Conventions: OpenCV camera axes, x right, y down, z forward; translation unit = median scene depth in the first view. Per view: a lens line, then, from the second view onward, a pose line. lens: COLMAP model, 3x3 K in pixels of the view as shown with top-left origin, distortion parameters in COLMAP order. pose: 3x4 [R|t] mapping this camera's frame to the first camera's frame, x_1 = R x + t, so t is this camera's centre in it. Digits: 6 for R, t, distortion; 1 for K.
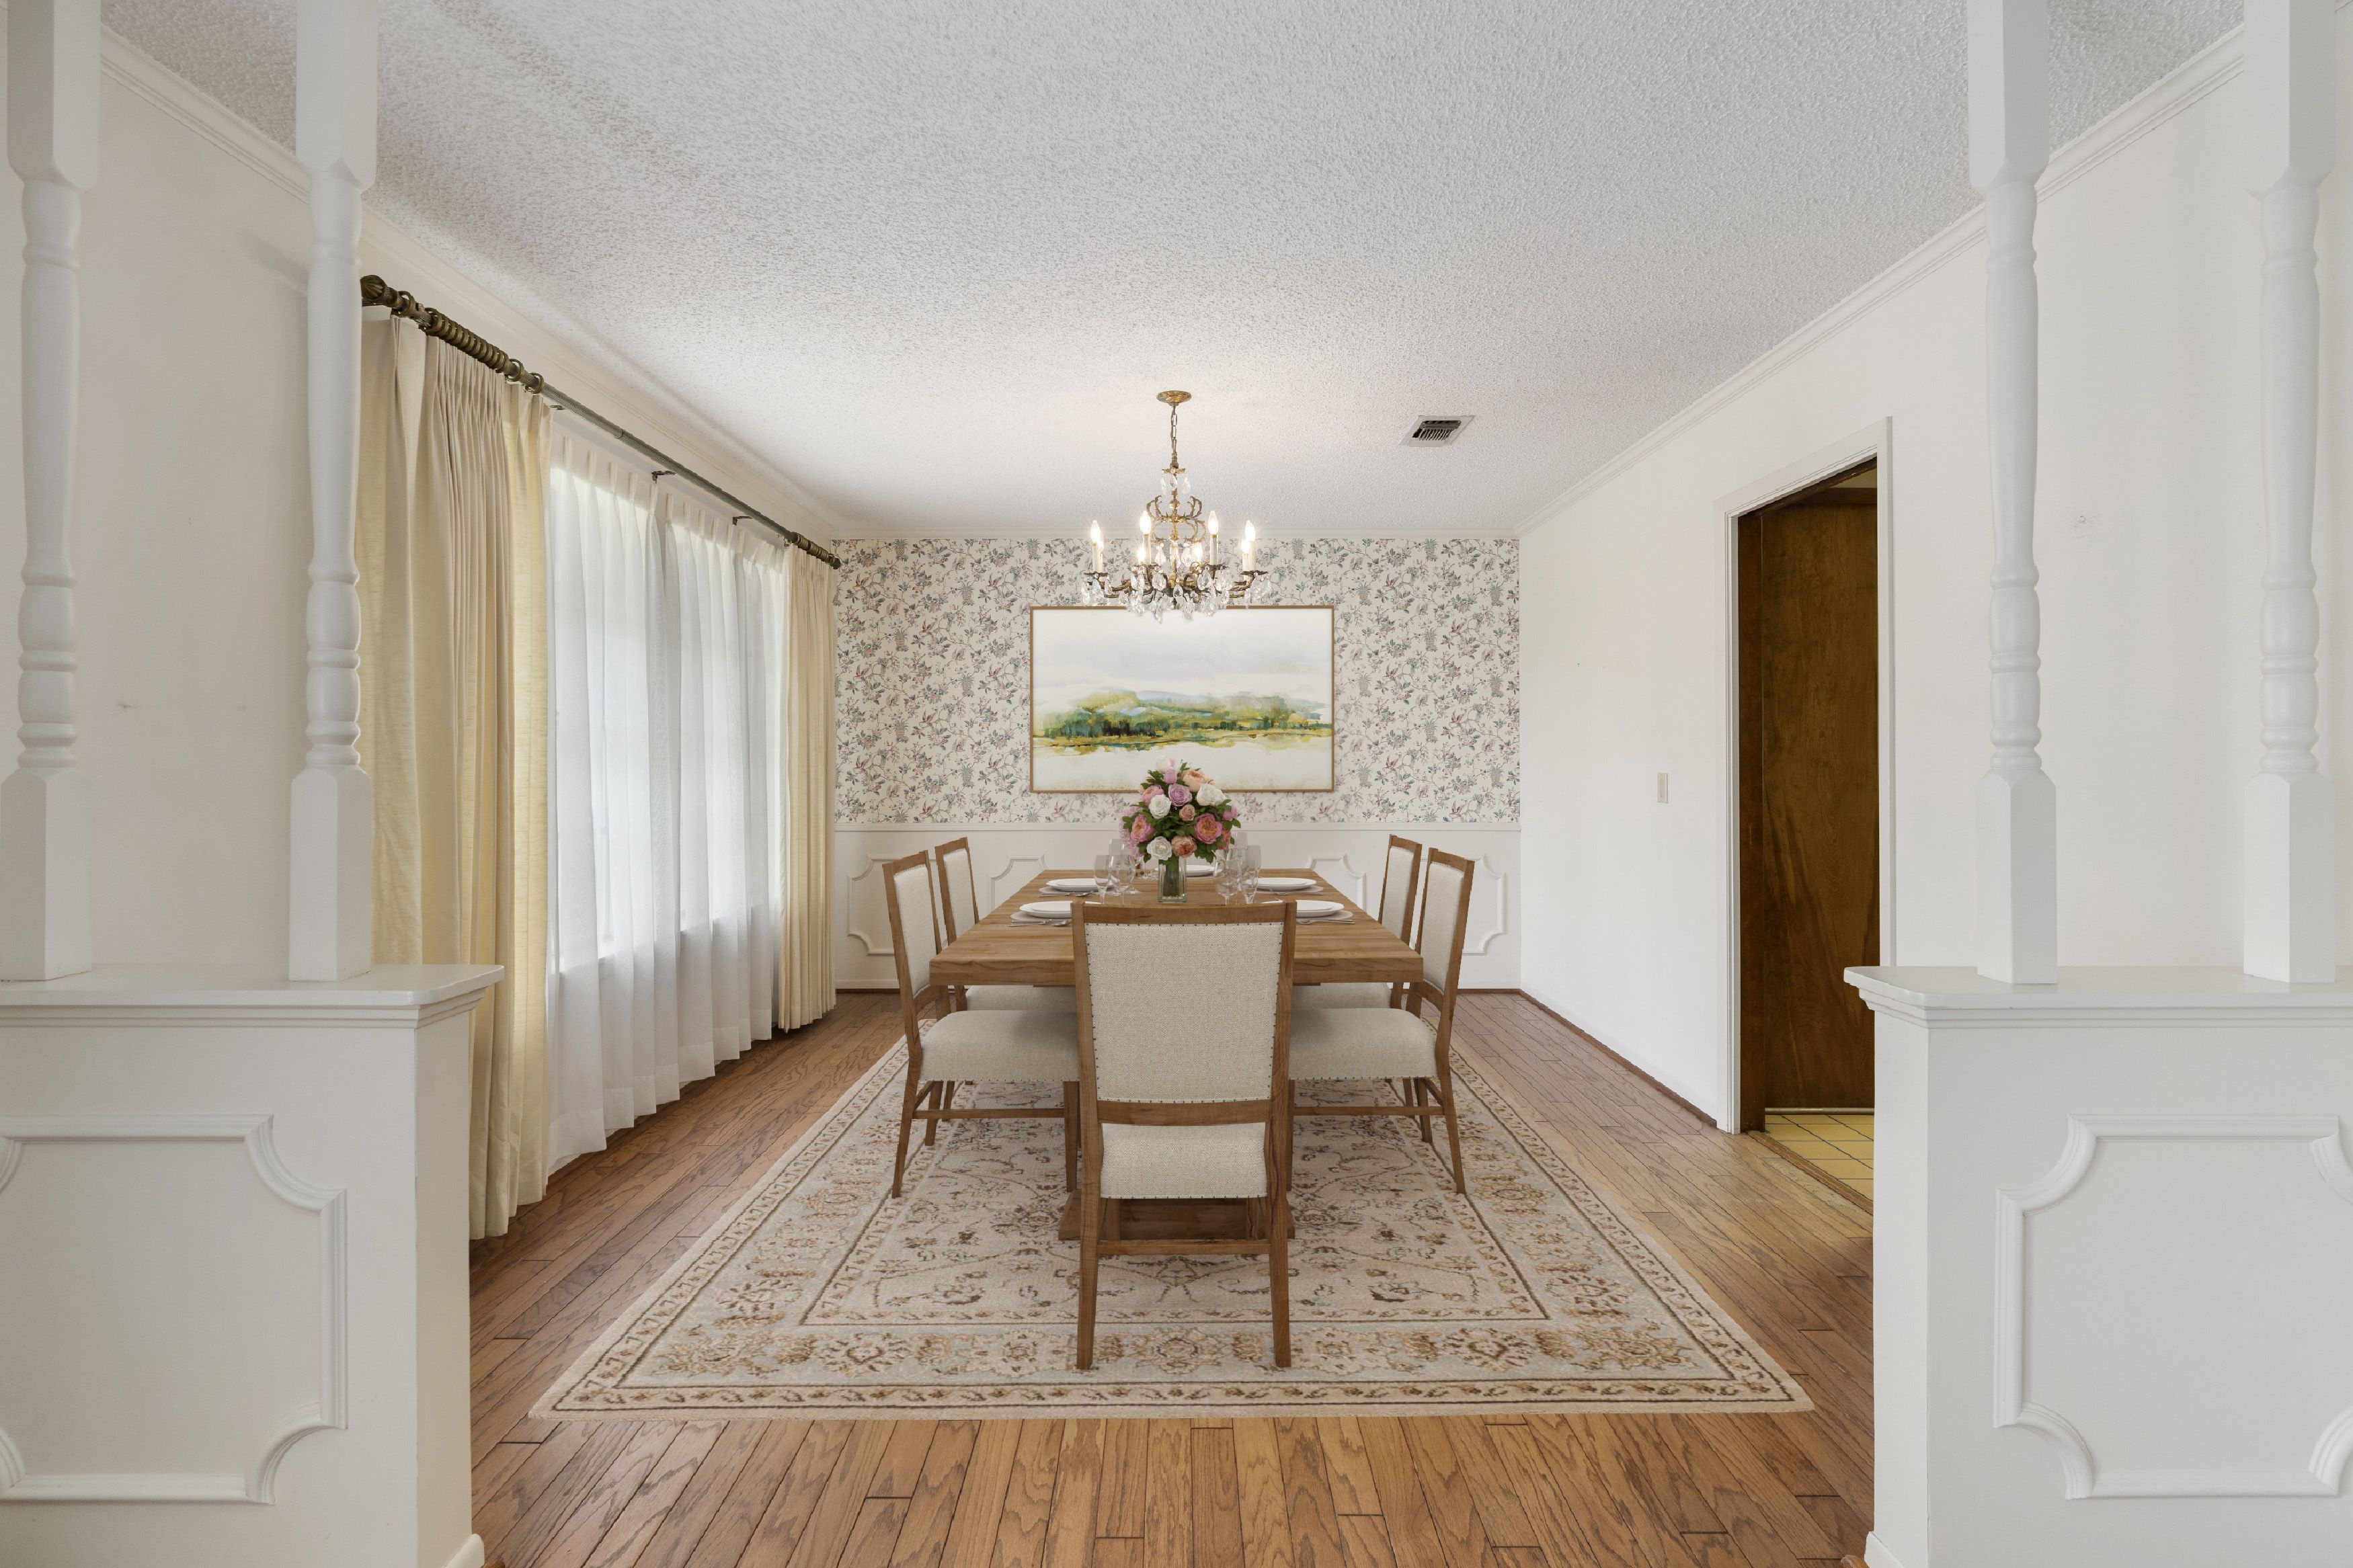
lens RADIAL K [[1065.2, 0, 1195.8], [0, 1065.2, 766.0], [0, 0, 1]] dist [-0.005685, 0.001493]
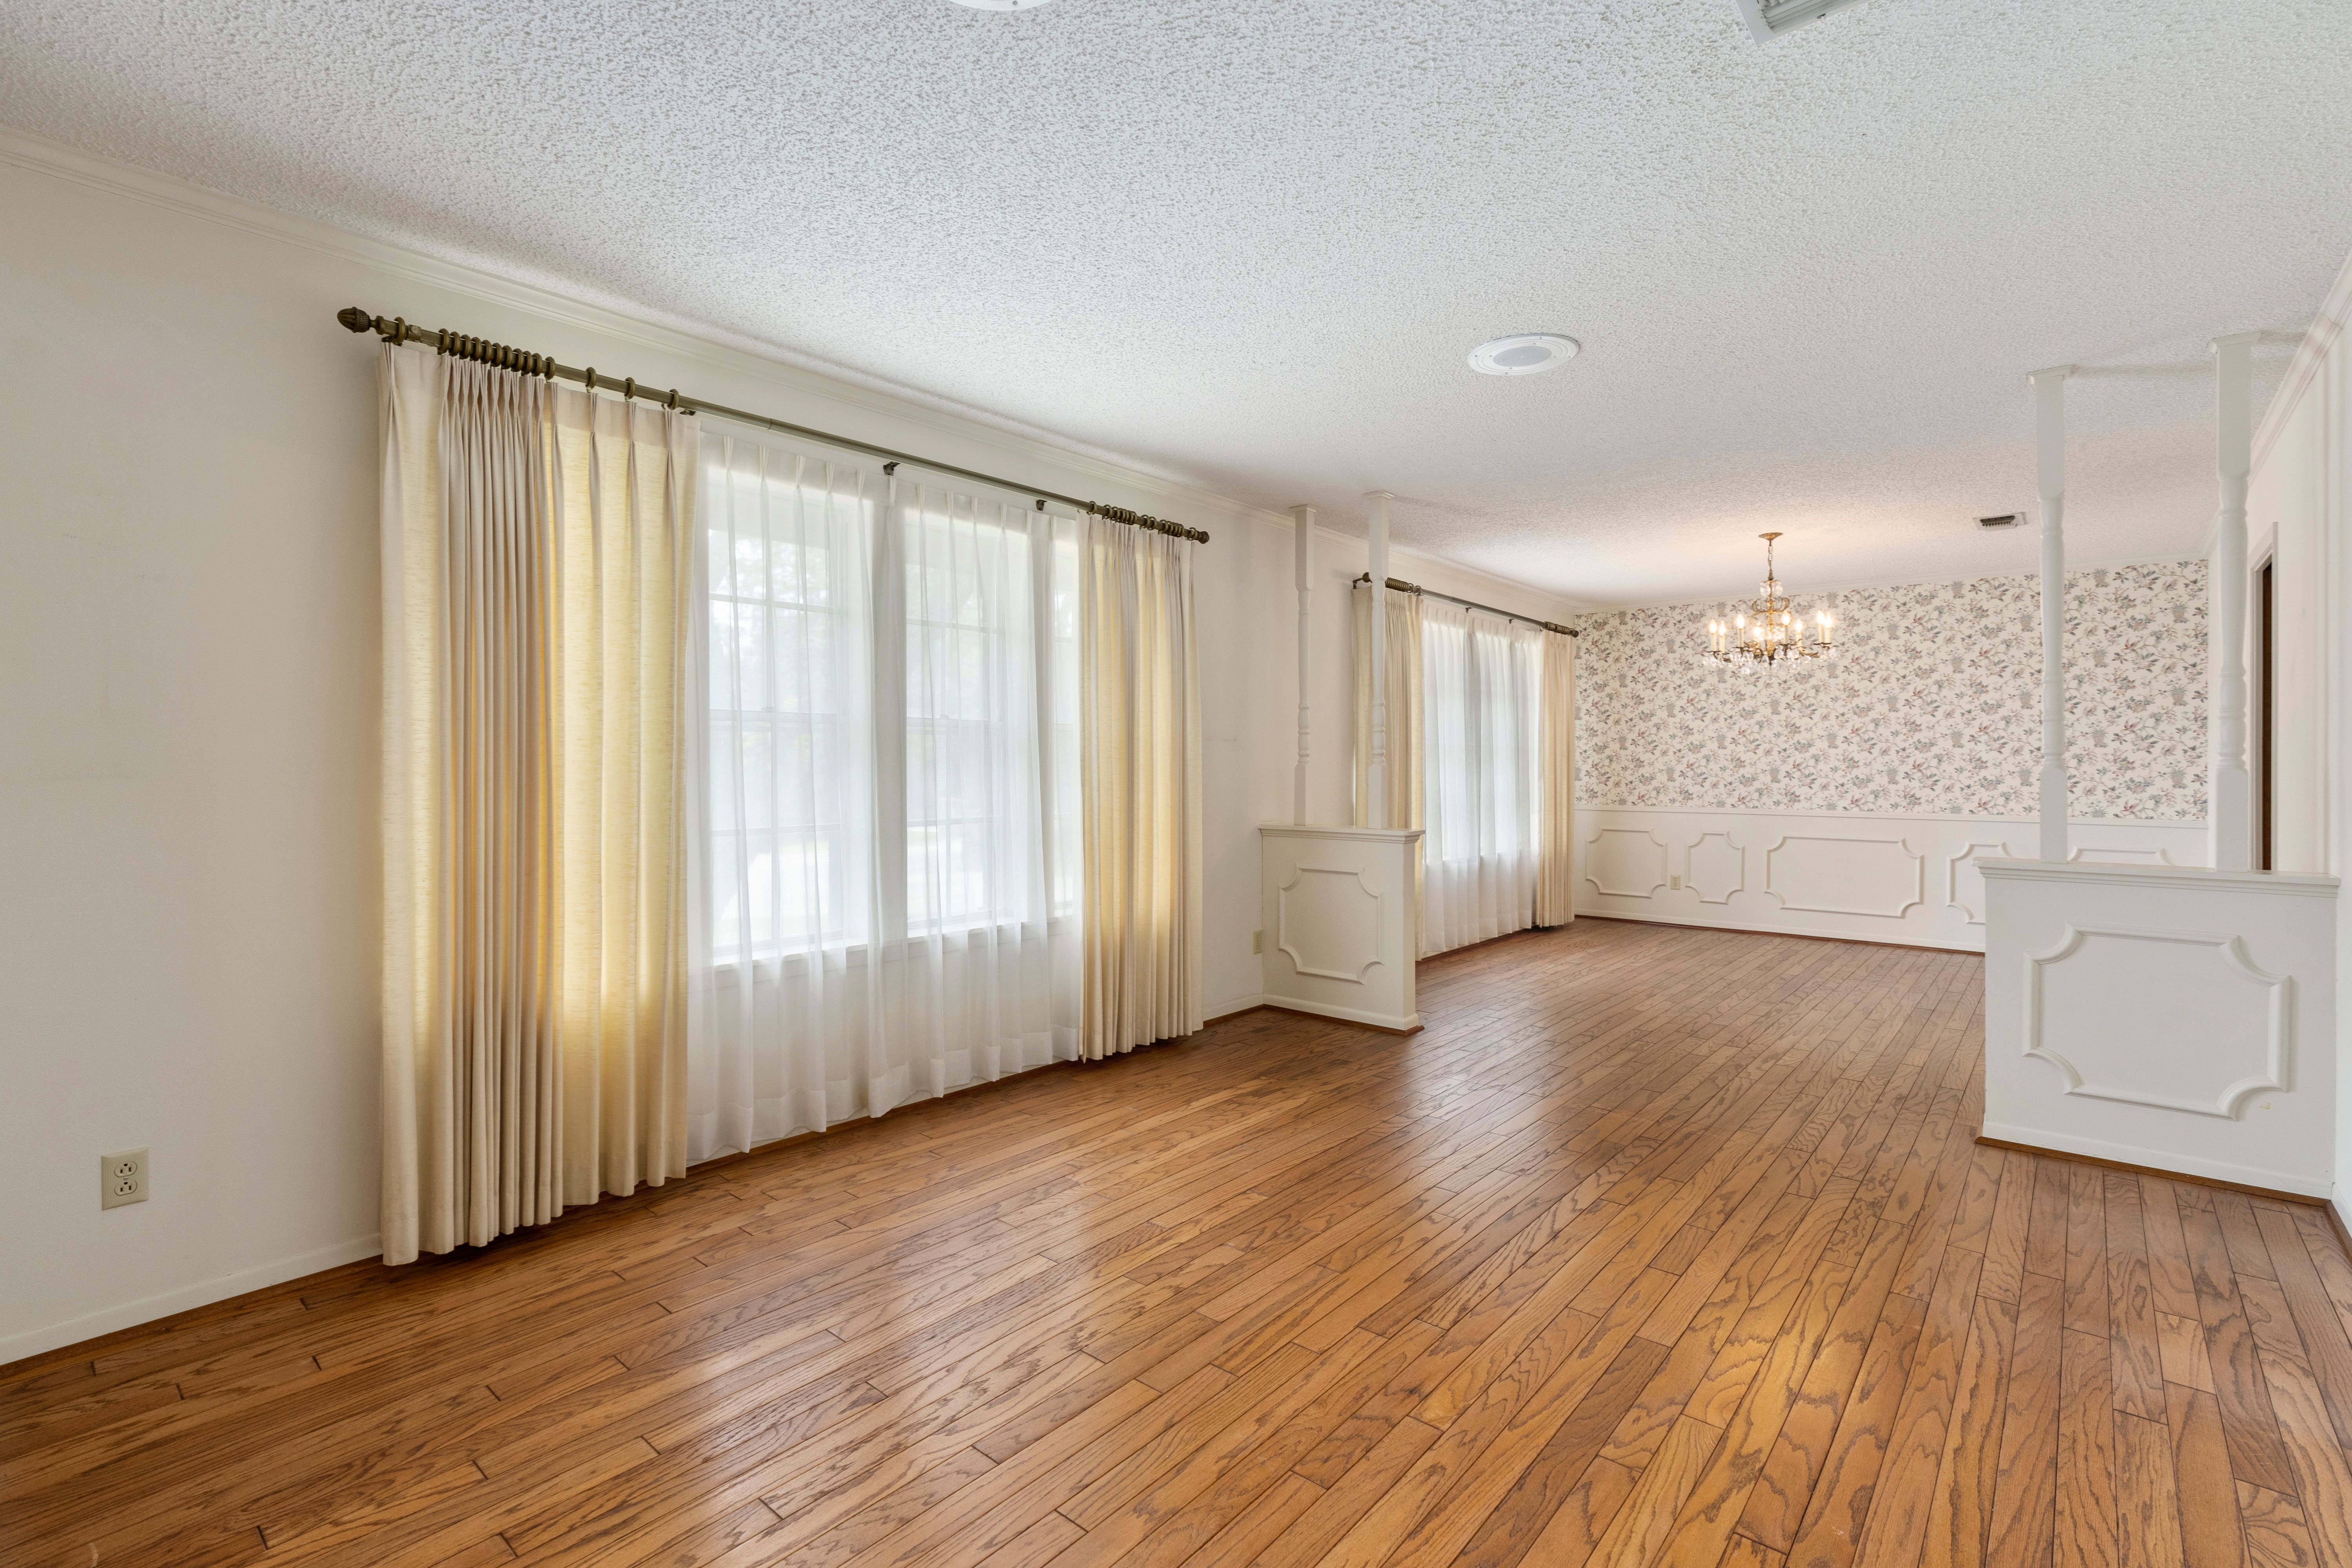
lens RADIAL K [[1064.9, 0, 1177.0], [0, 1064.9, 756.1], [0, 0, 1]] dist [-0.005685, 0.001493]
pose [[0.744817, -0.001162, -0.667268, 0.274971], [-0.003393, 0.999979, -0.005529, -0.004490], [0.667261, 0.006382, 0.744797, -0.562078]]
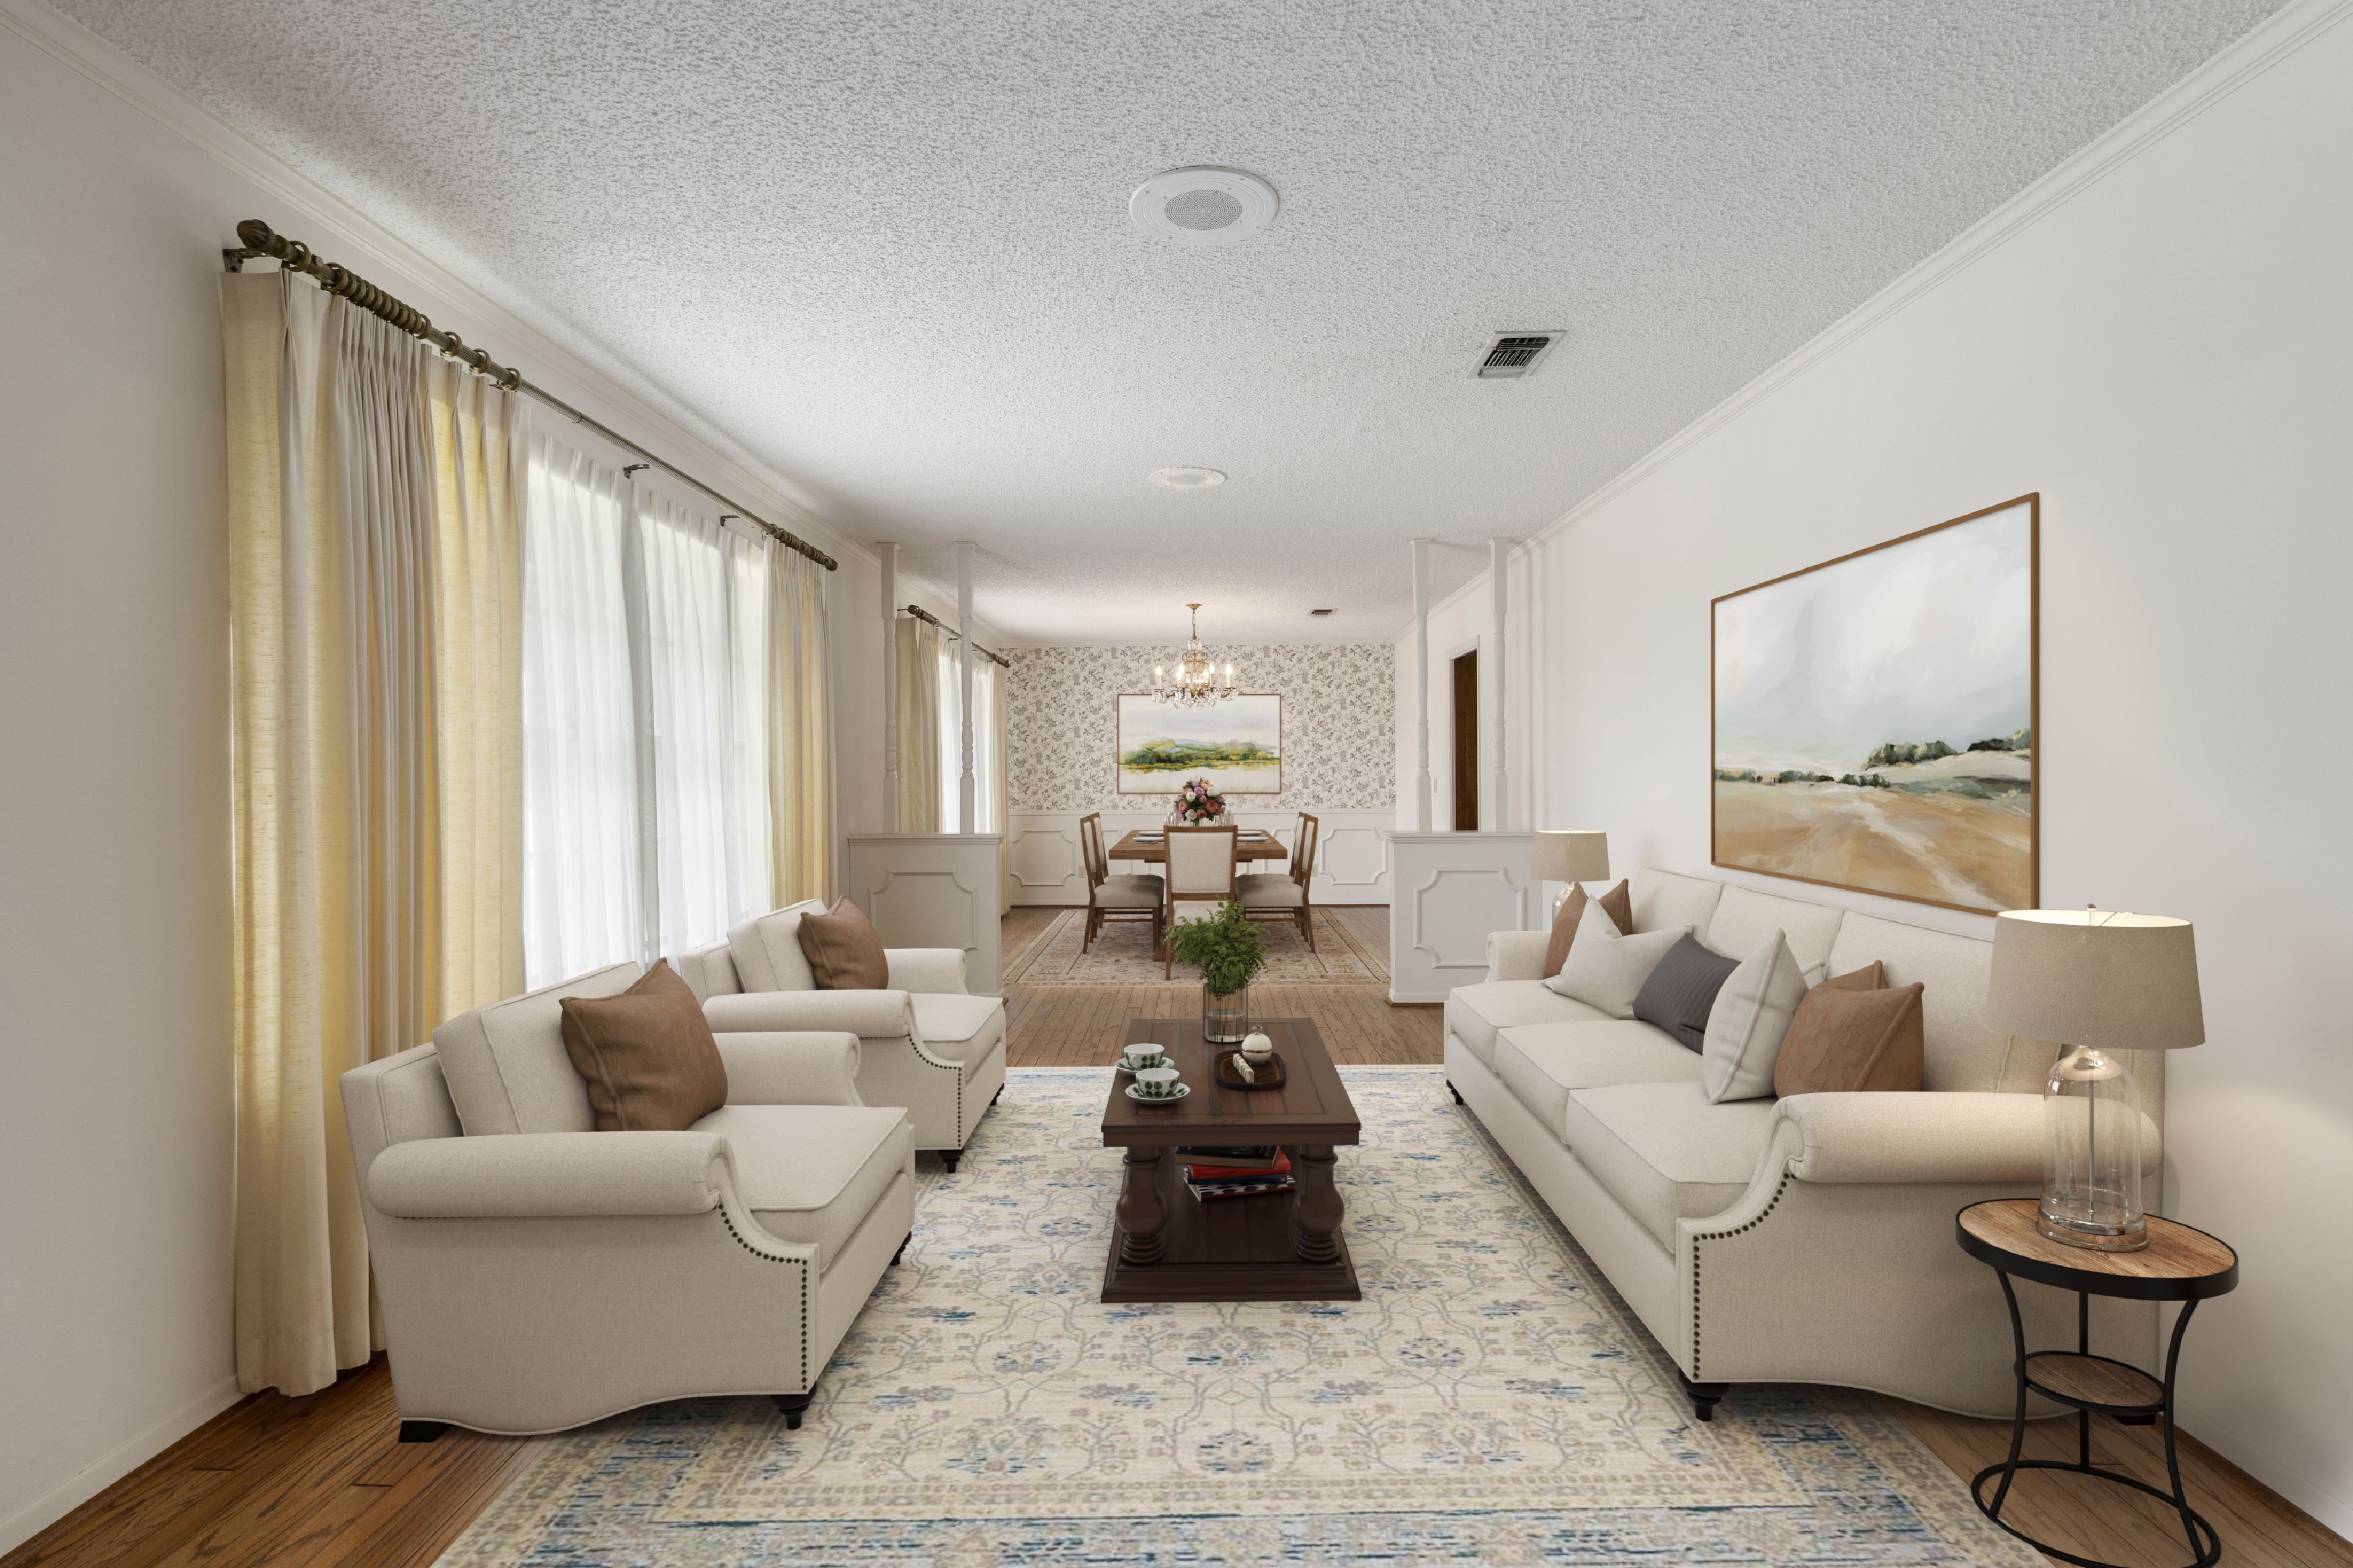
lens RADIAL K [[1065.2, 0, 1167.1], [0, 1065.2, 785.5], [0, 0, 1]] dist [-0.005685, 0.001493]
pose [[0.999052, -0.004654, -0.043281, 0.009693], [0.005131, 0.999927, 0.010914, -0.006528], [0.043227, -0.011125, 0.999003, -0.841926]]
